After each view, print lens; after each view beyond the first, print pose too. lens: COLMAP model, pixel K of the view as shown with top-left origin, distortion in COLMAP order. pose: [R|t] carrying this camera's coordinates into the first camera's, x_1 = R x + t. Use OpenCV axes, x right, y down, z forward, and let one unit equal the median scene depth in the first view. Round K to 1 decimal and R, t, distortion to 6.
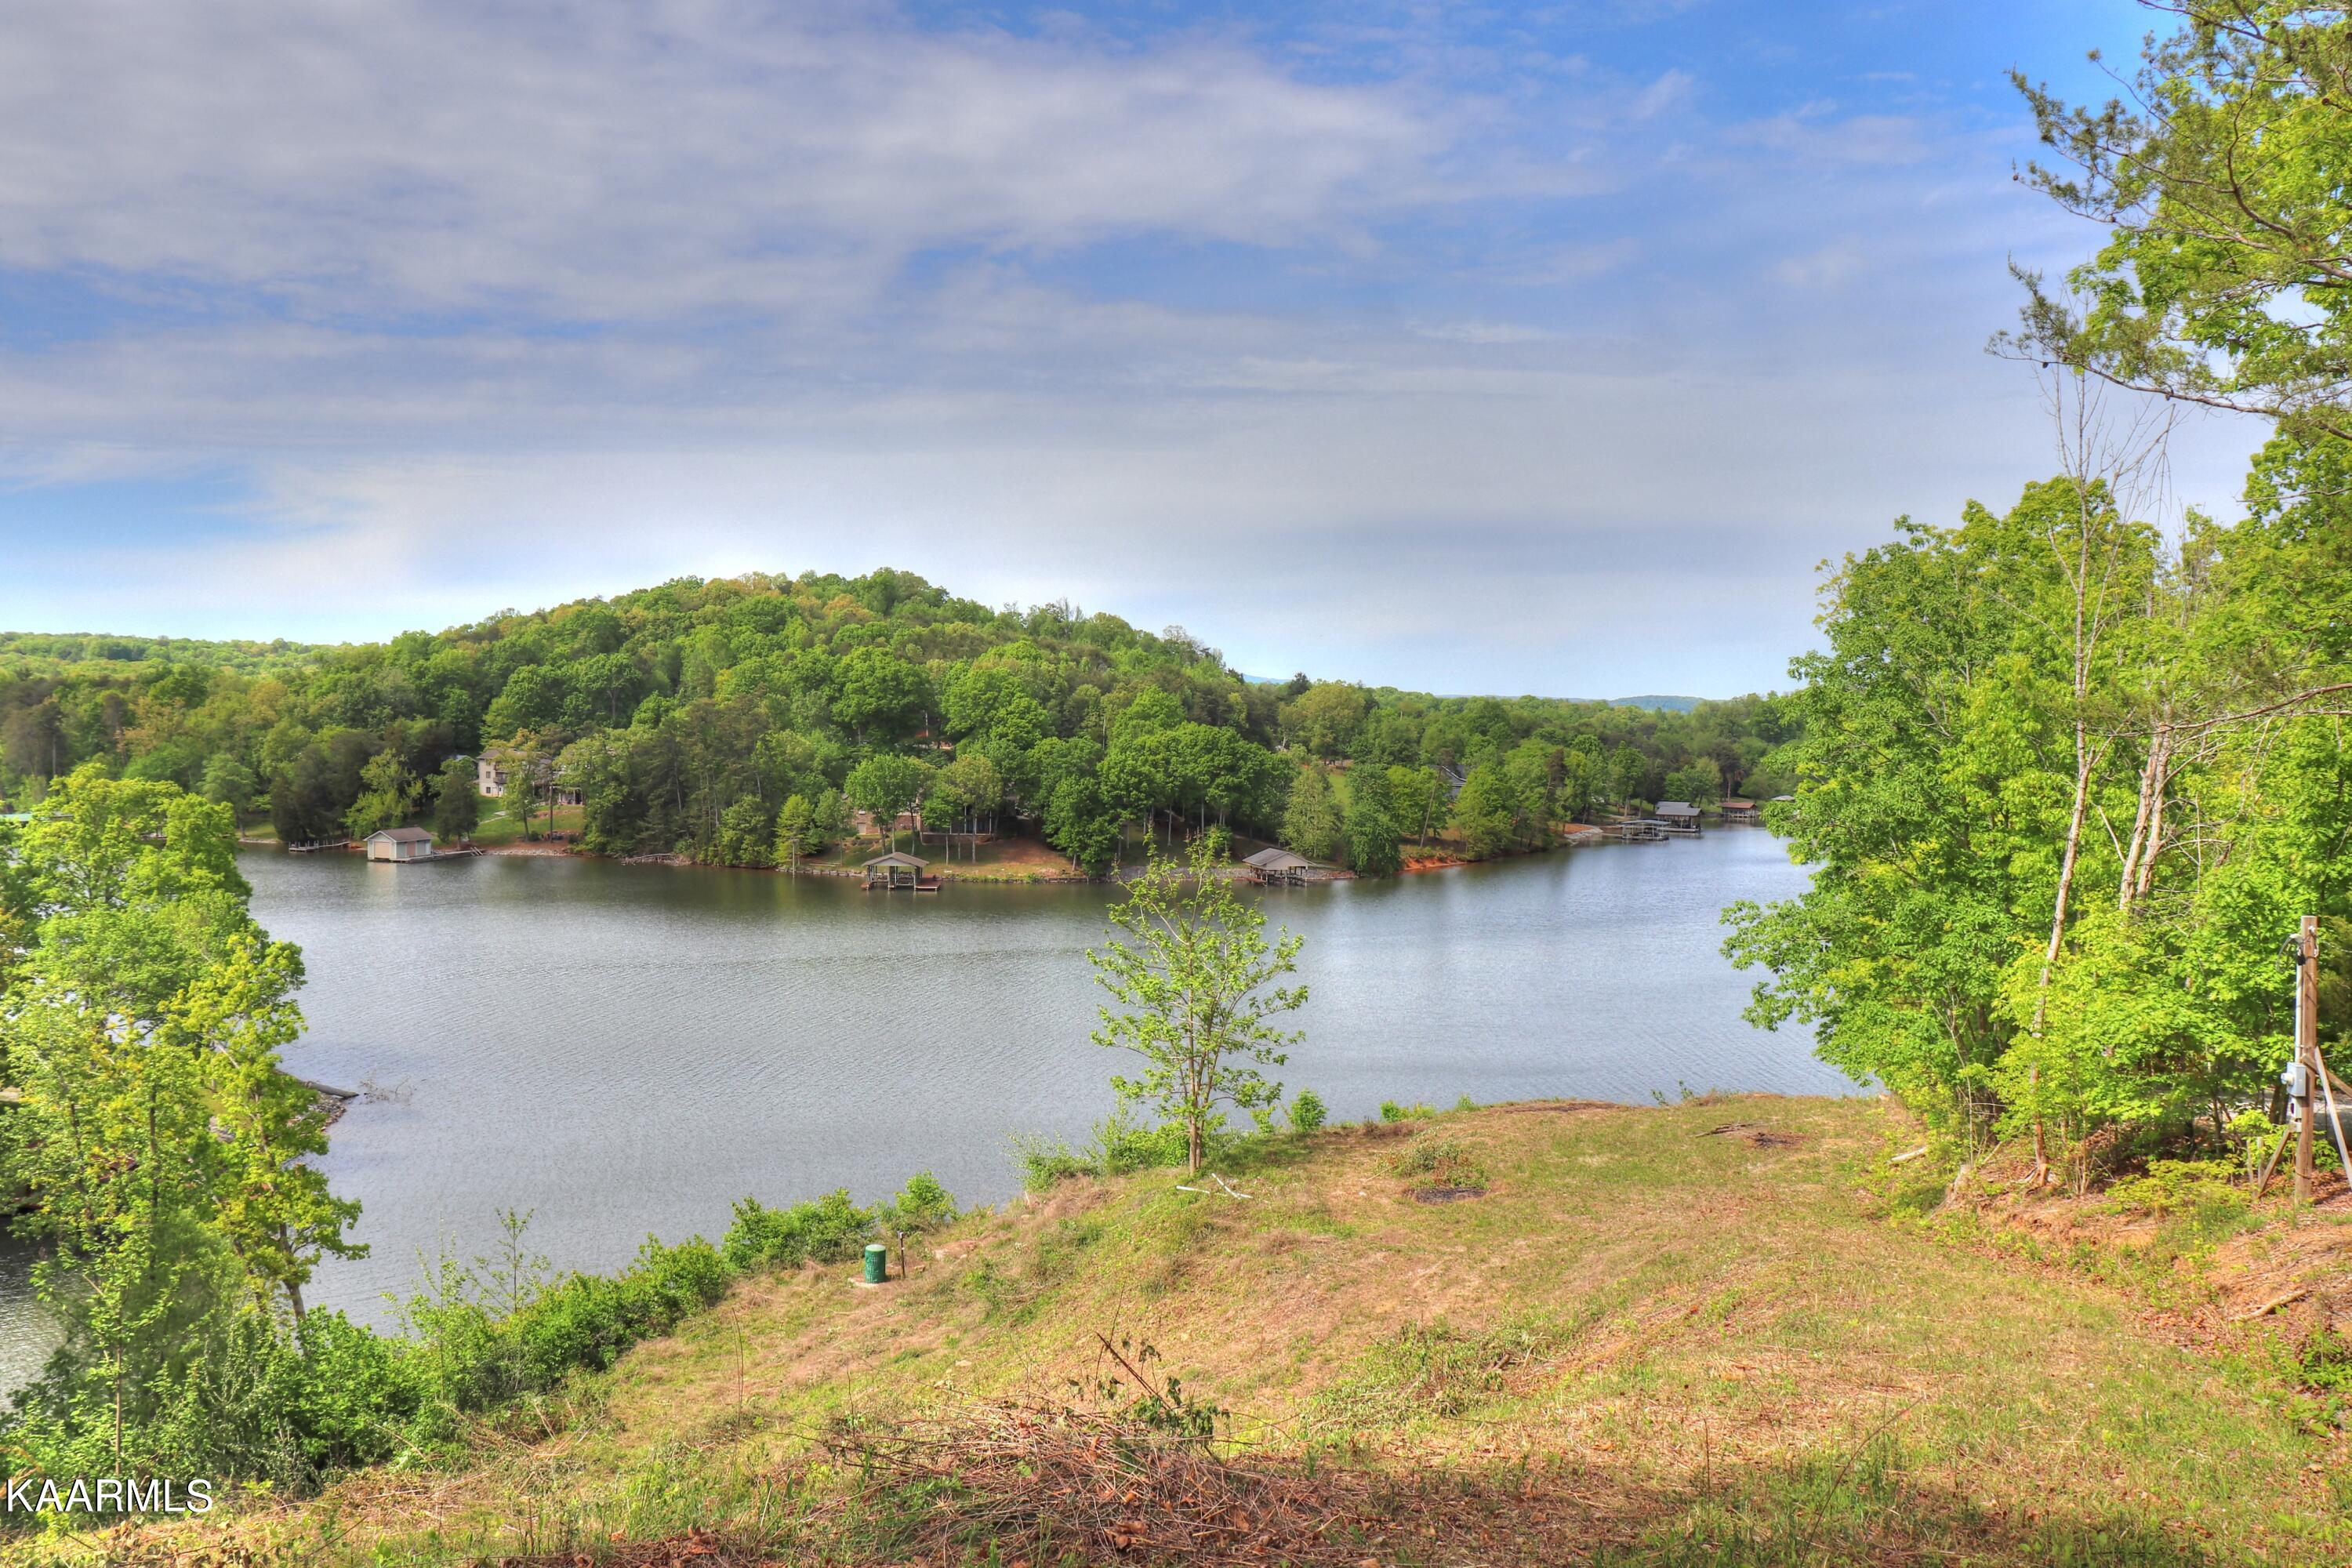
lens RADIAL K [[1937.8, 0, 1165.2], [0, 1937.8, 804.4], [0, 0, 1]] dist [-0.180268, 0.162259]
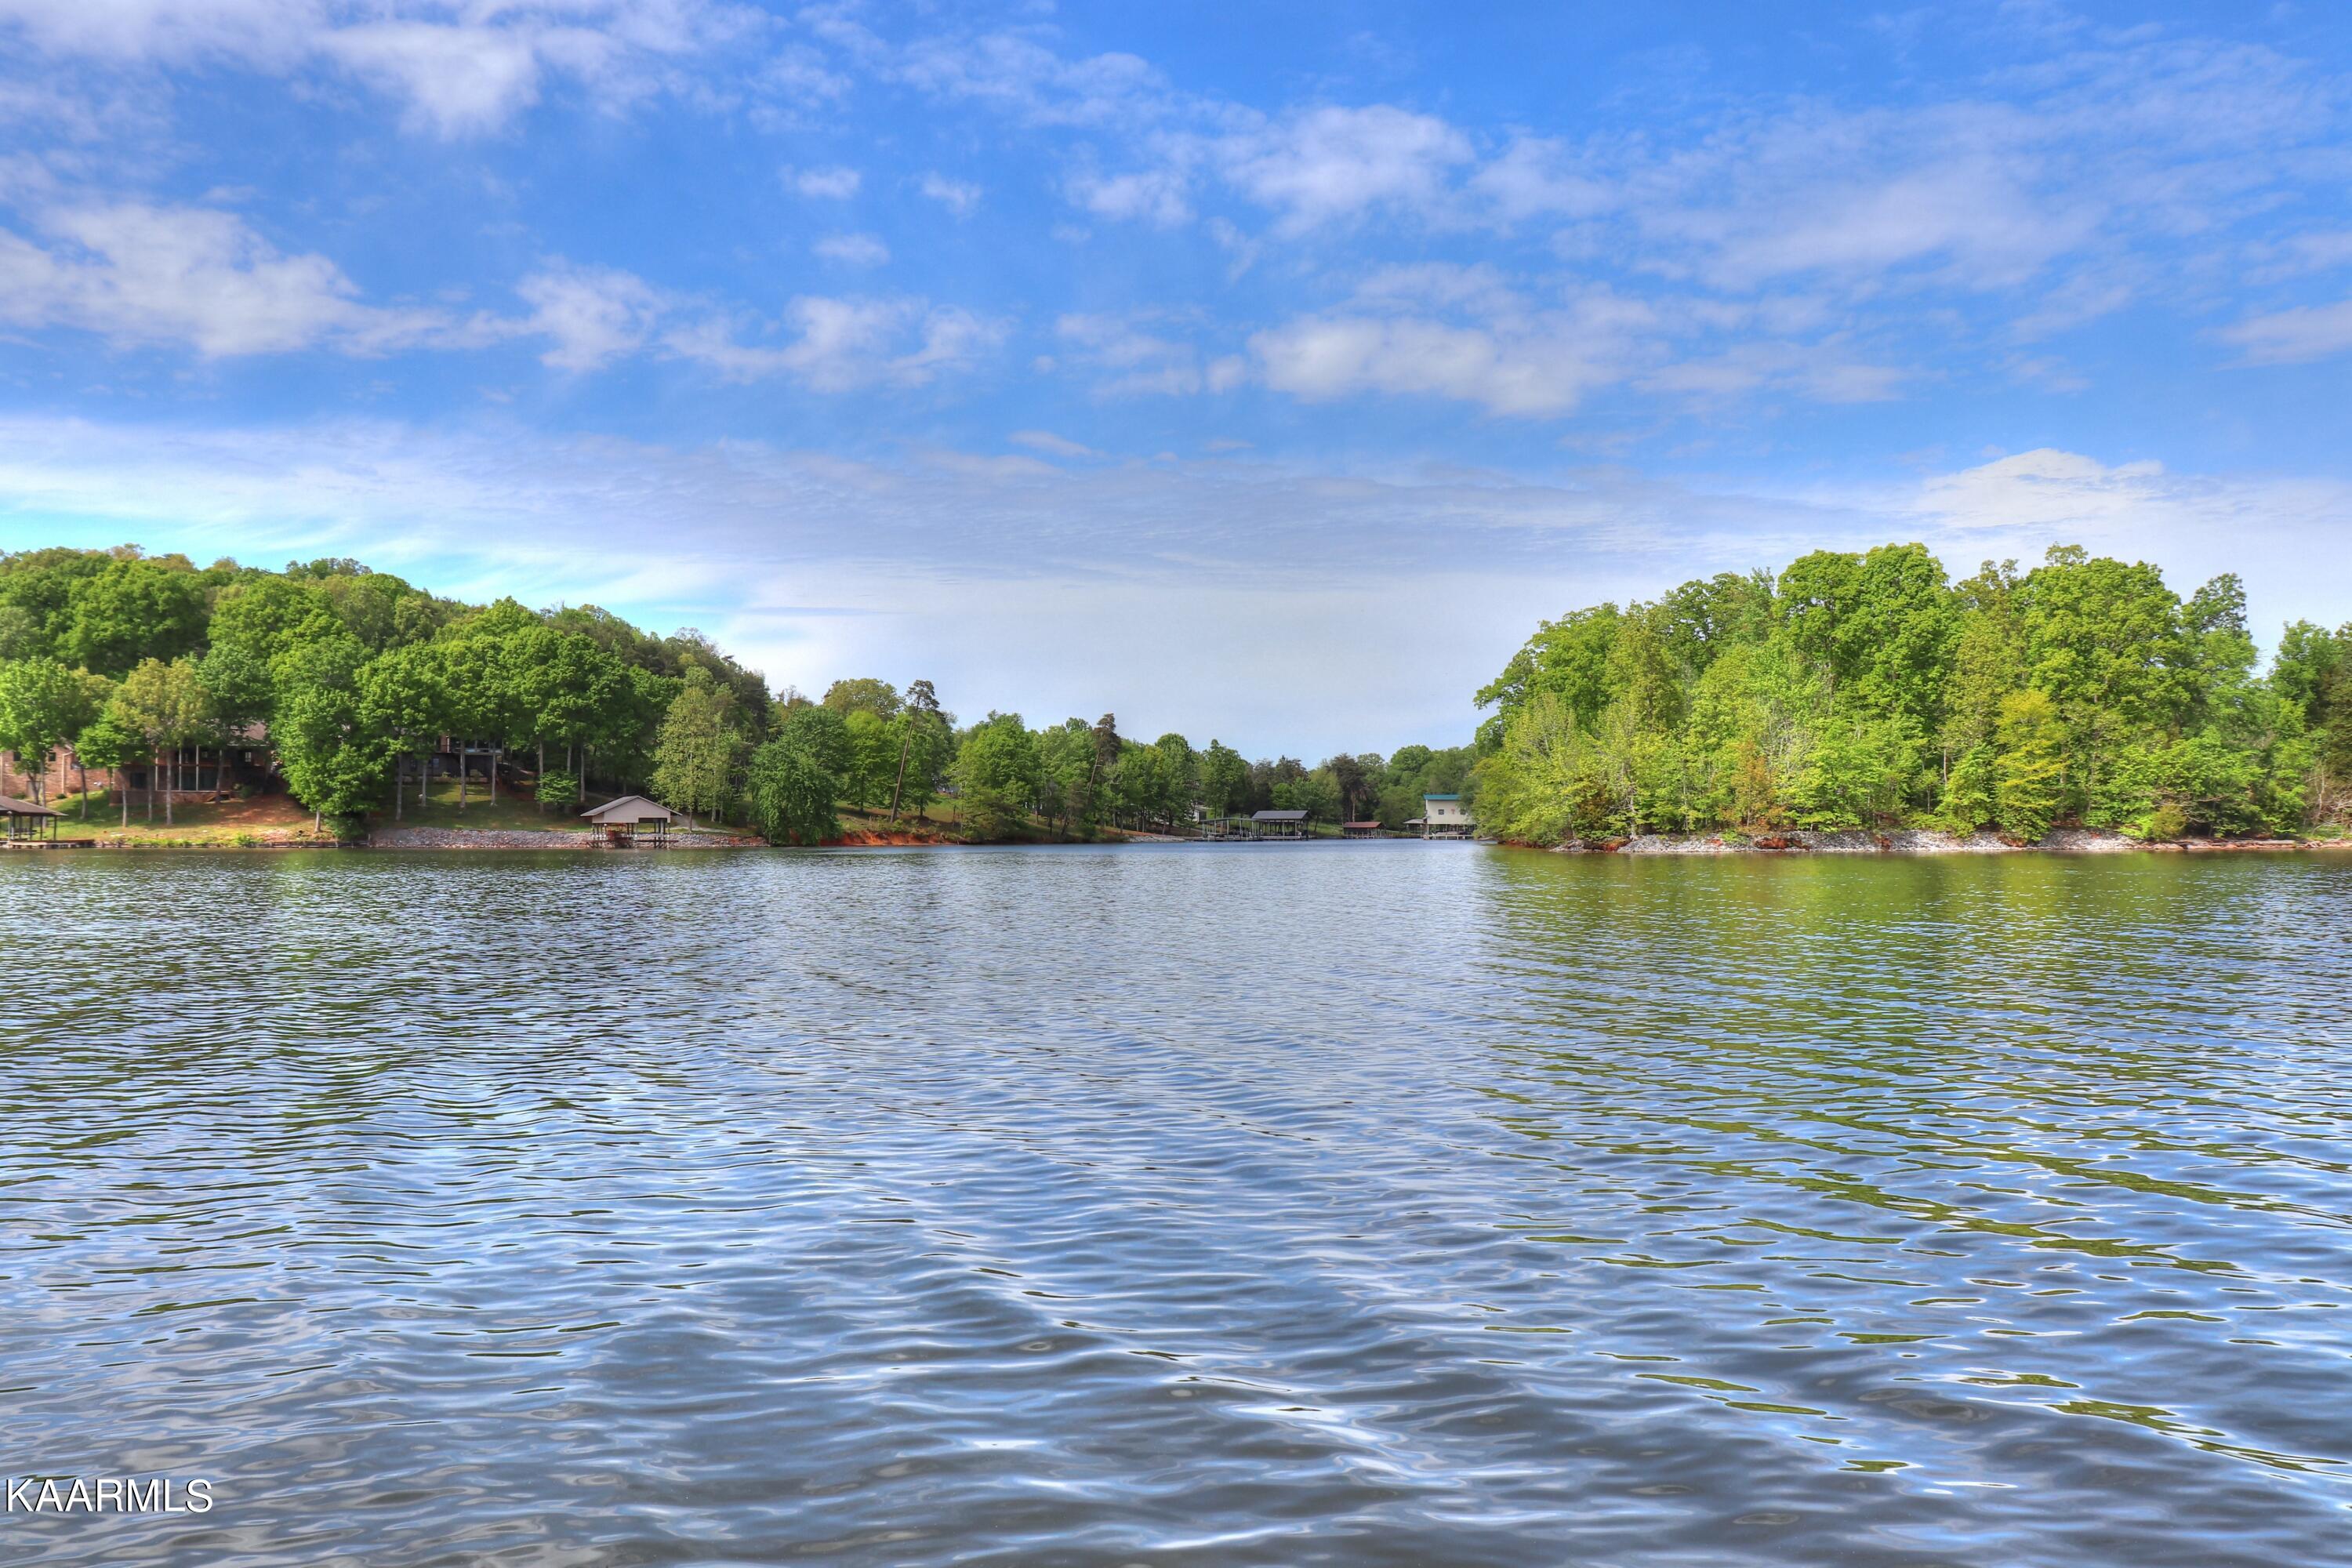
lens RADIAL K [[1937.8, 0, 1170.8], [0, 1937.8, 799.0], [0, 0, 1]] dist [-0.180268, 0.162259]
pose [[0.985463, -0.016465, 0.169093, 0.128717], [0.027009, 0.997818, -0.060249, 0.068288], [-0.167732, 0.063940, 0.983757, 0.311399]]
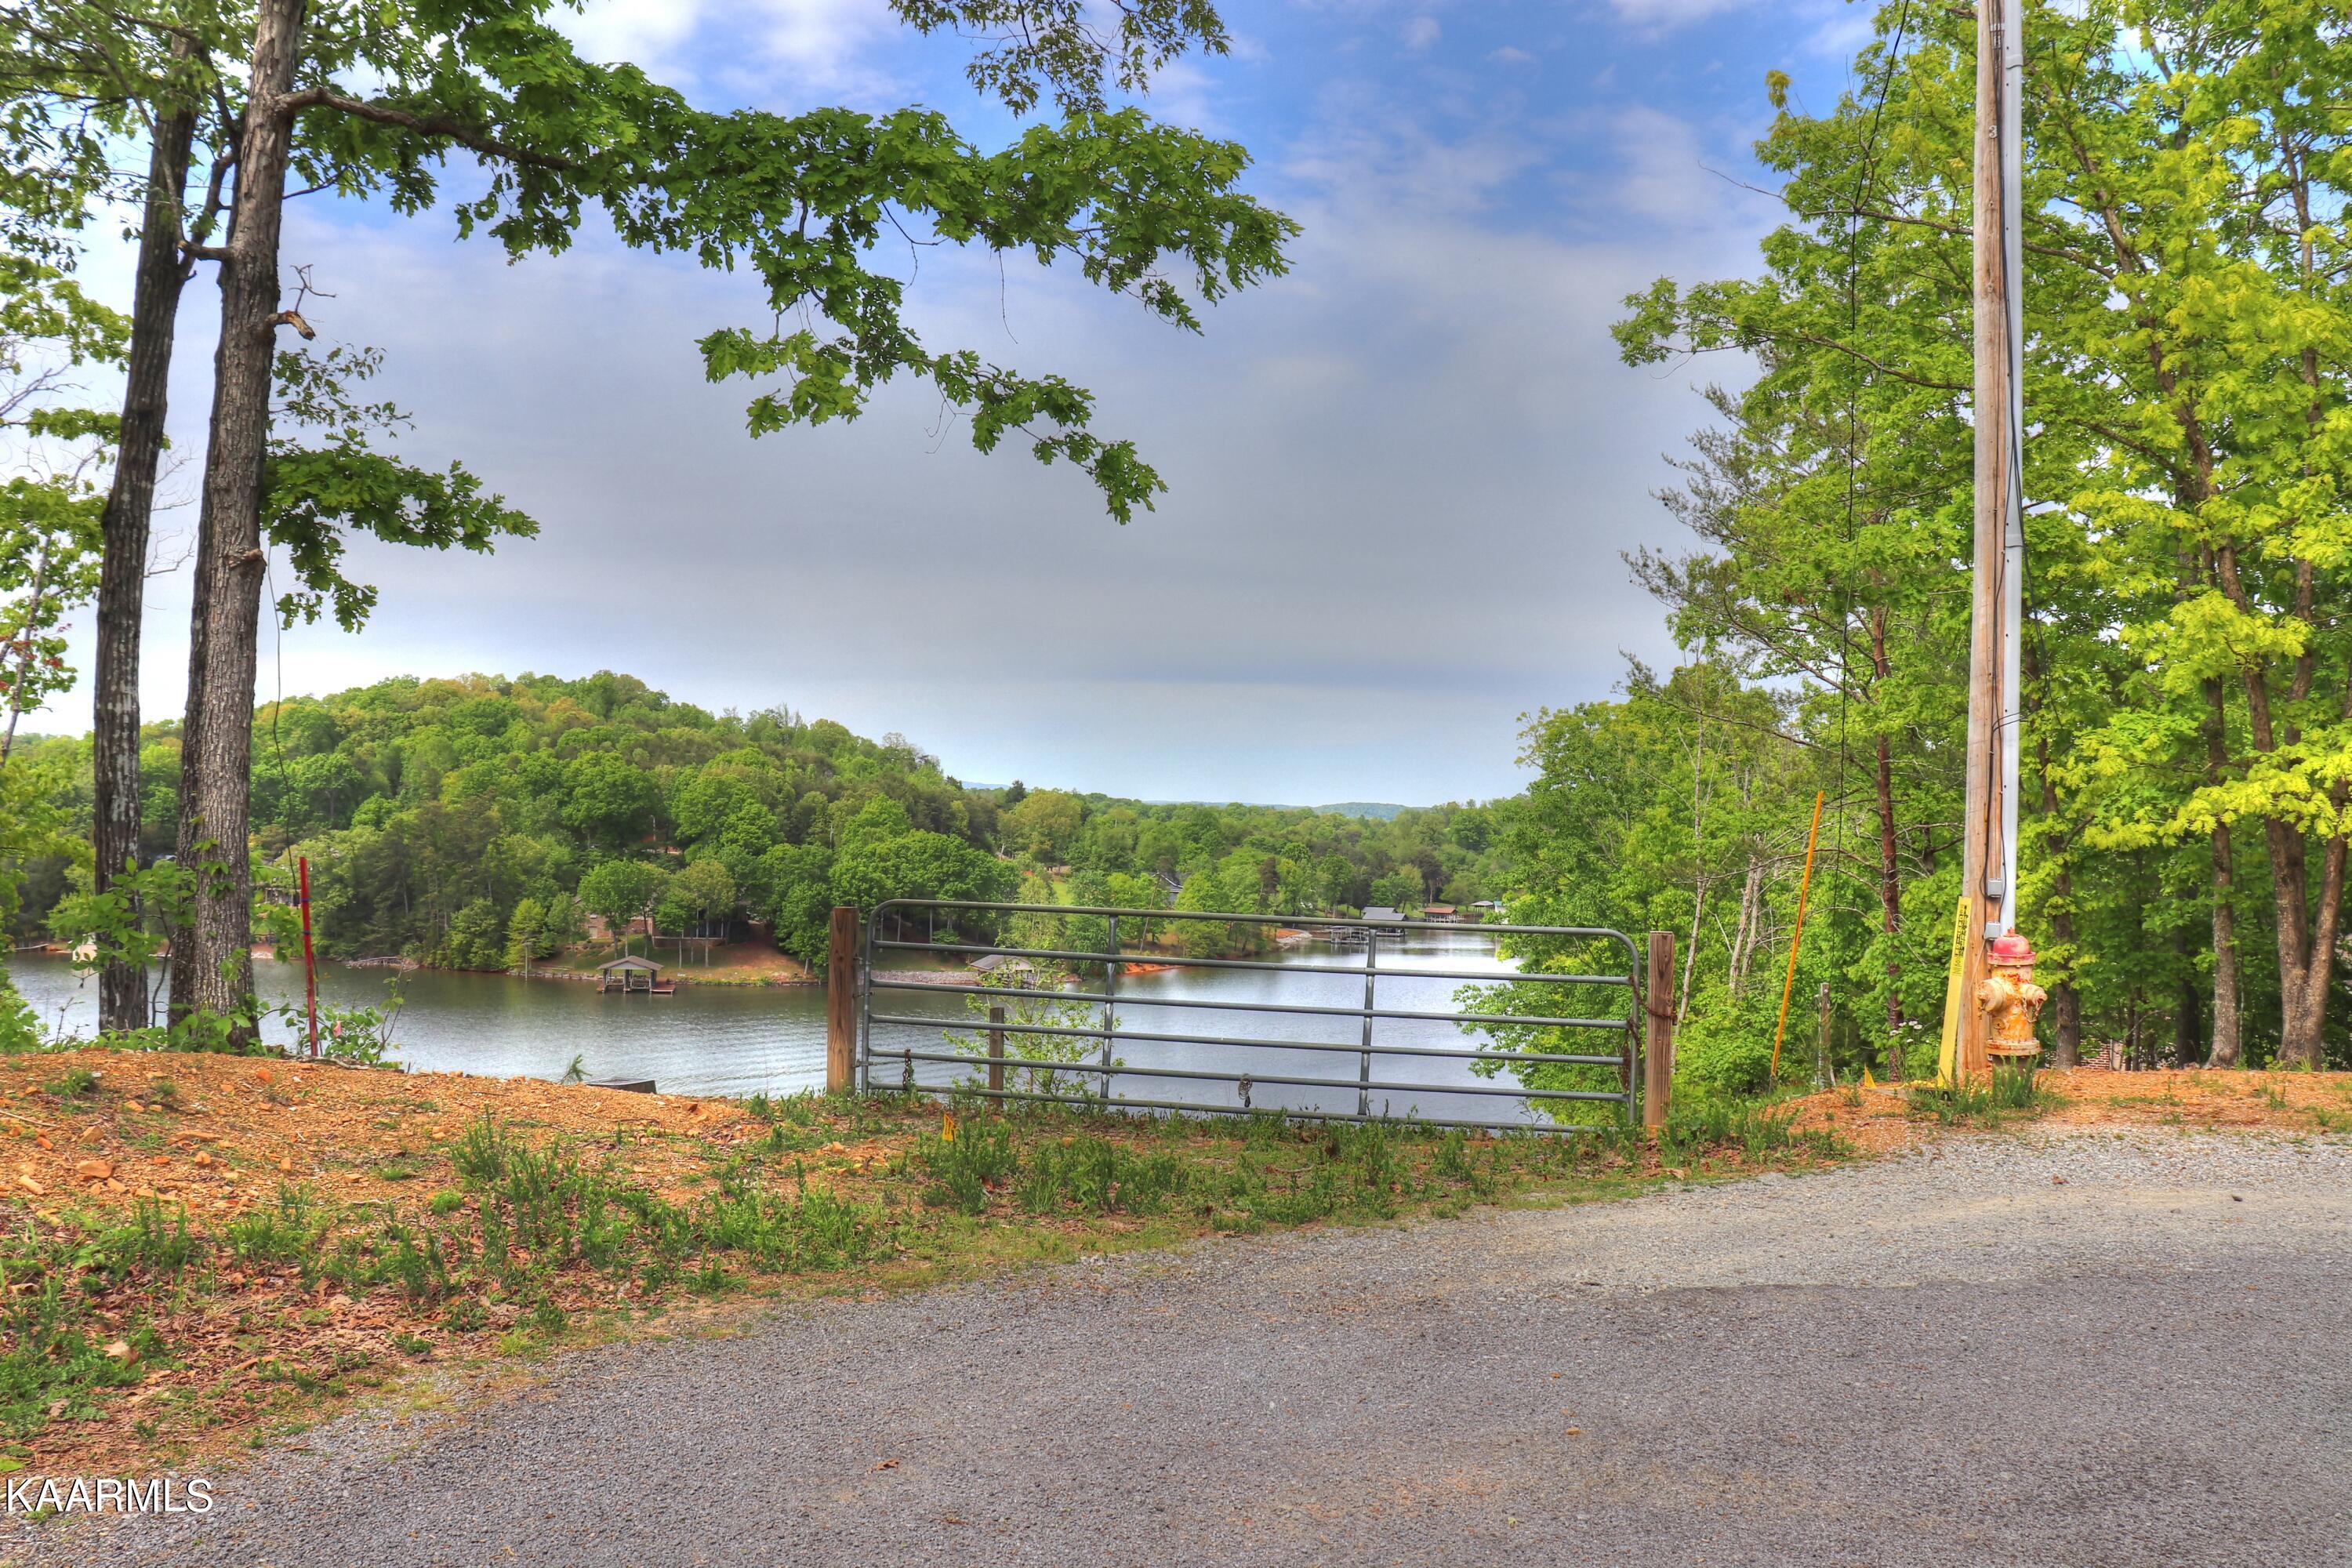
lens RADIAL K [[1937.8, 0, 1203.4], [0, 1937.8, 785.4], [0, 0, 1]] dist [-0.180268, 0.162259]
pose [[0.985348, 0.010135, 0.170252, -0.013681], [0.000783, 0.997953, -0.063940, -0.000397], [-0.170552, 0.063137, 0.983324, -0.037868]]
